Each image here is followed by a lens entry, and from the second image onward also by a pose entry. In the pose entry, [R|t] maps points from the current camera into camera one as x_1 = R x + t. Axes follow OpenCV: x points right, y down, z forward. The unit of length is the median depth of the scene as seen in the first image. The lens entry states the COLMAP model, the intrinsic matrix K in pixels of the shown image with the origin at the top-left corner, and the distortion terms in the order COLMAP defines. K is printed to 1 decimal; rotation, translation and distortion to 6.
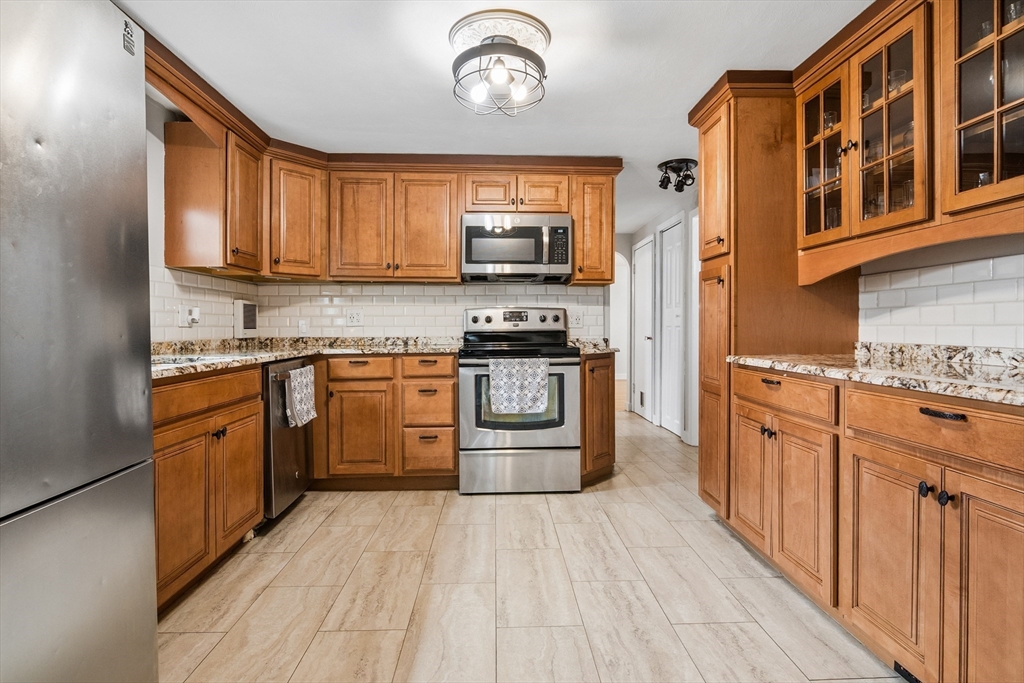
lens RADIAL K [[503.6, 0, 512.1], [0, 503.6, 315.5], [0, 0, 1]] dist [-0.002290, -0.005198]
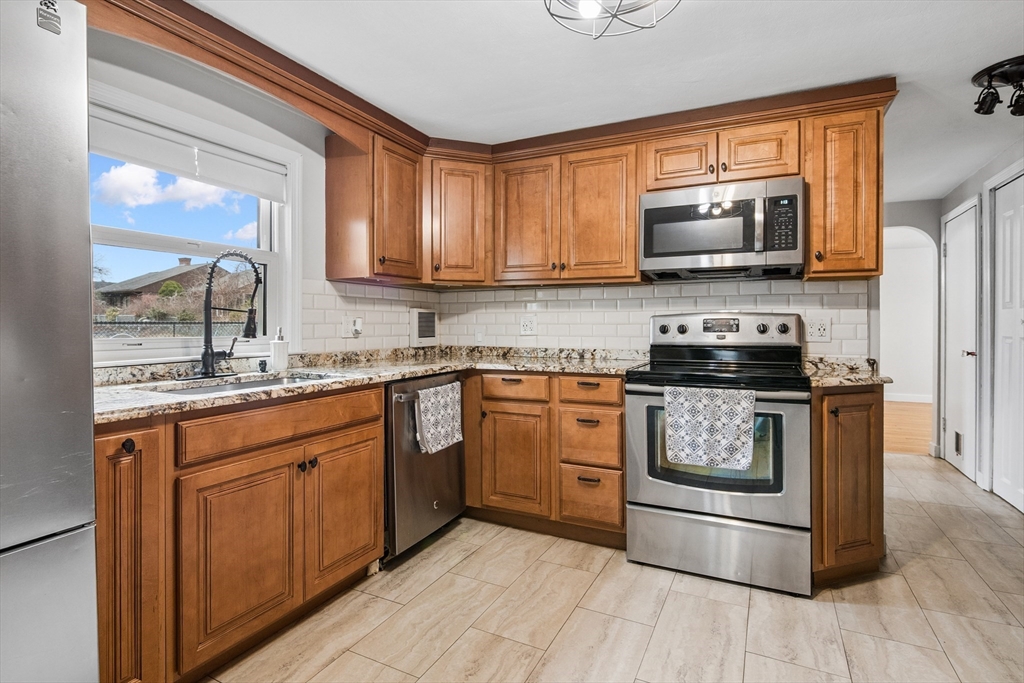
lens RADIAL K [[503.6, 0, 512.1], [0, 503.6, 315.5], [0, 0, 1]] dist [-0.002290, -0.005198]
pose [[0.876474, -0.004306, -0.481429, 0.107870], [0.007276, 0.999964, 0.004303, -0.020847], [0.481394, -0.007275, 0.876474, 0.237831]]
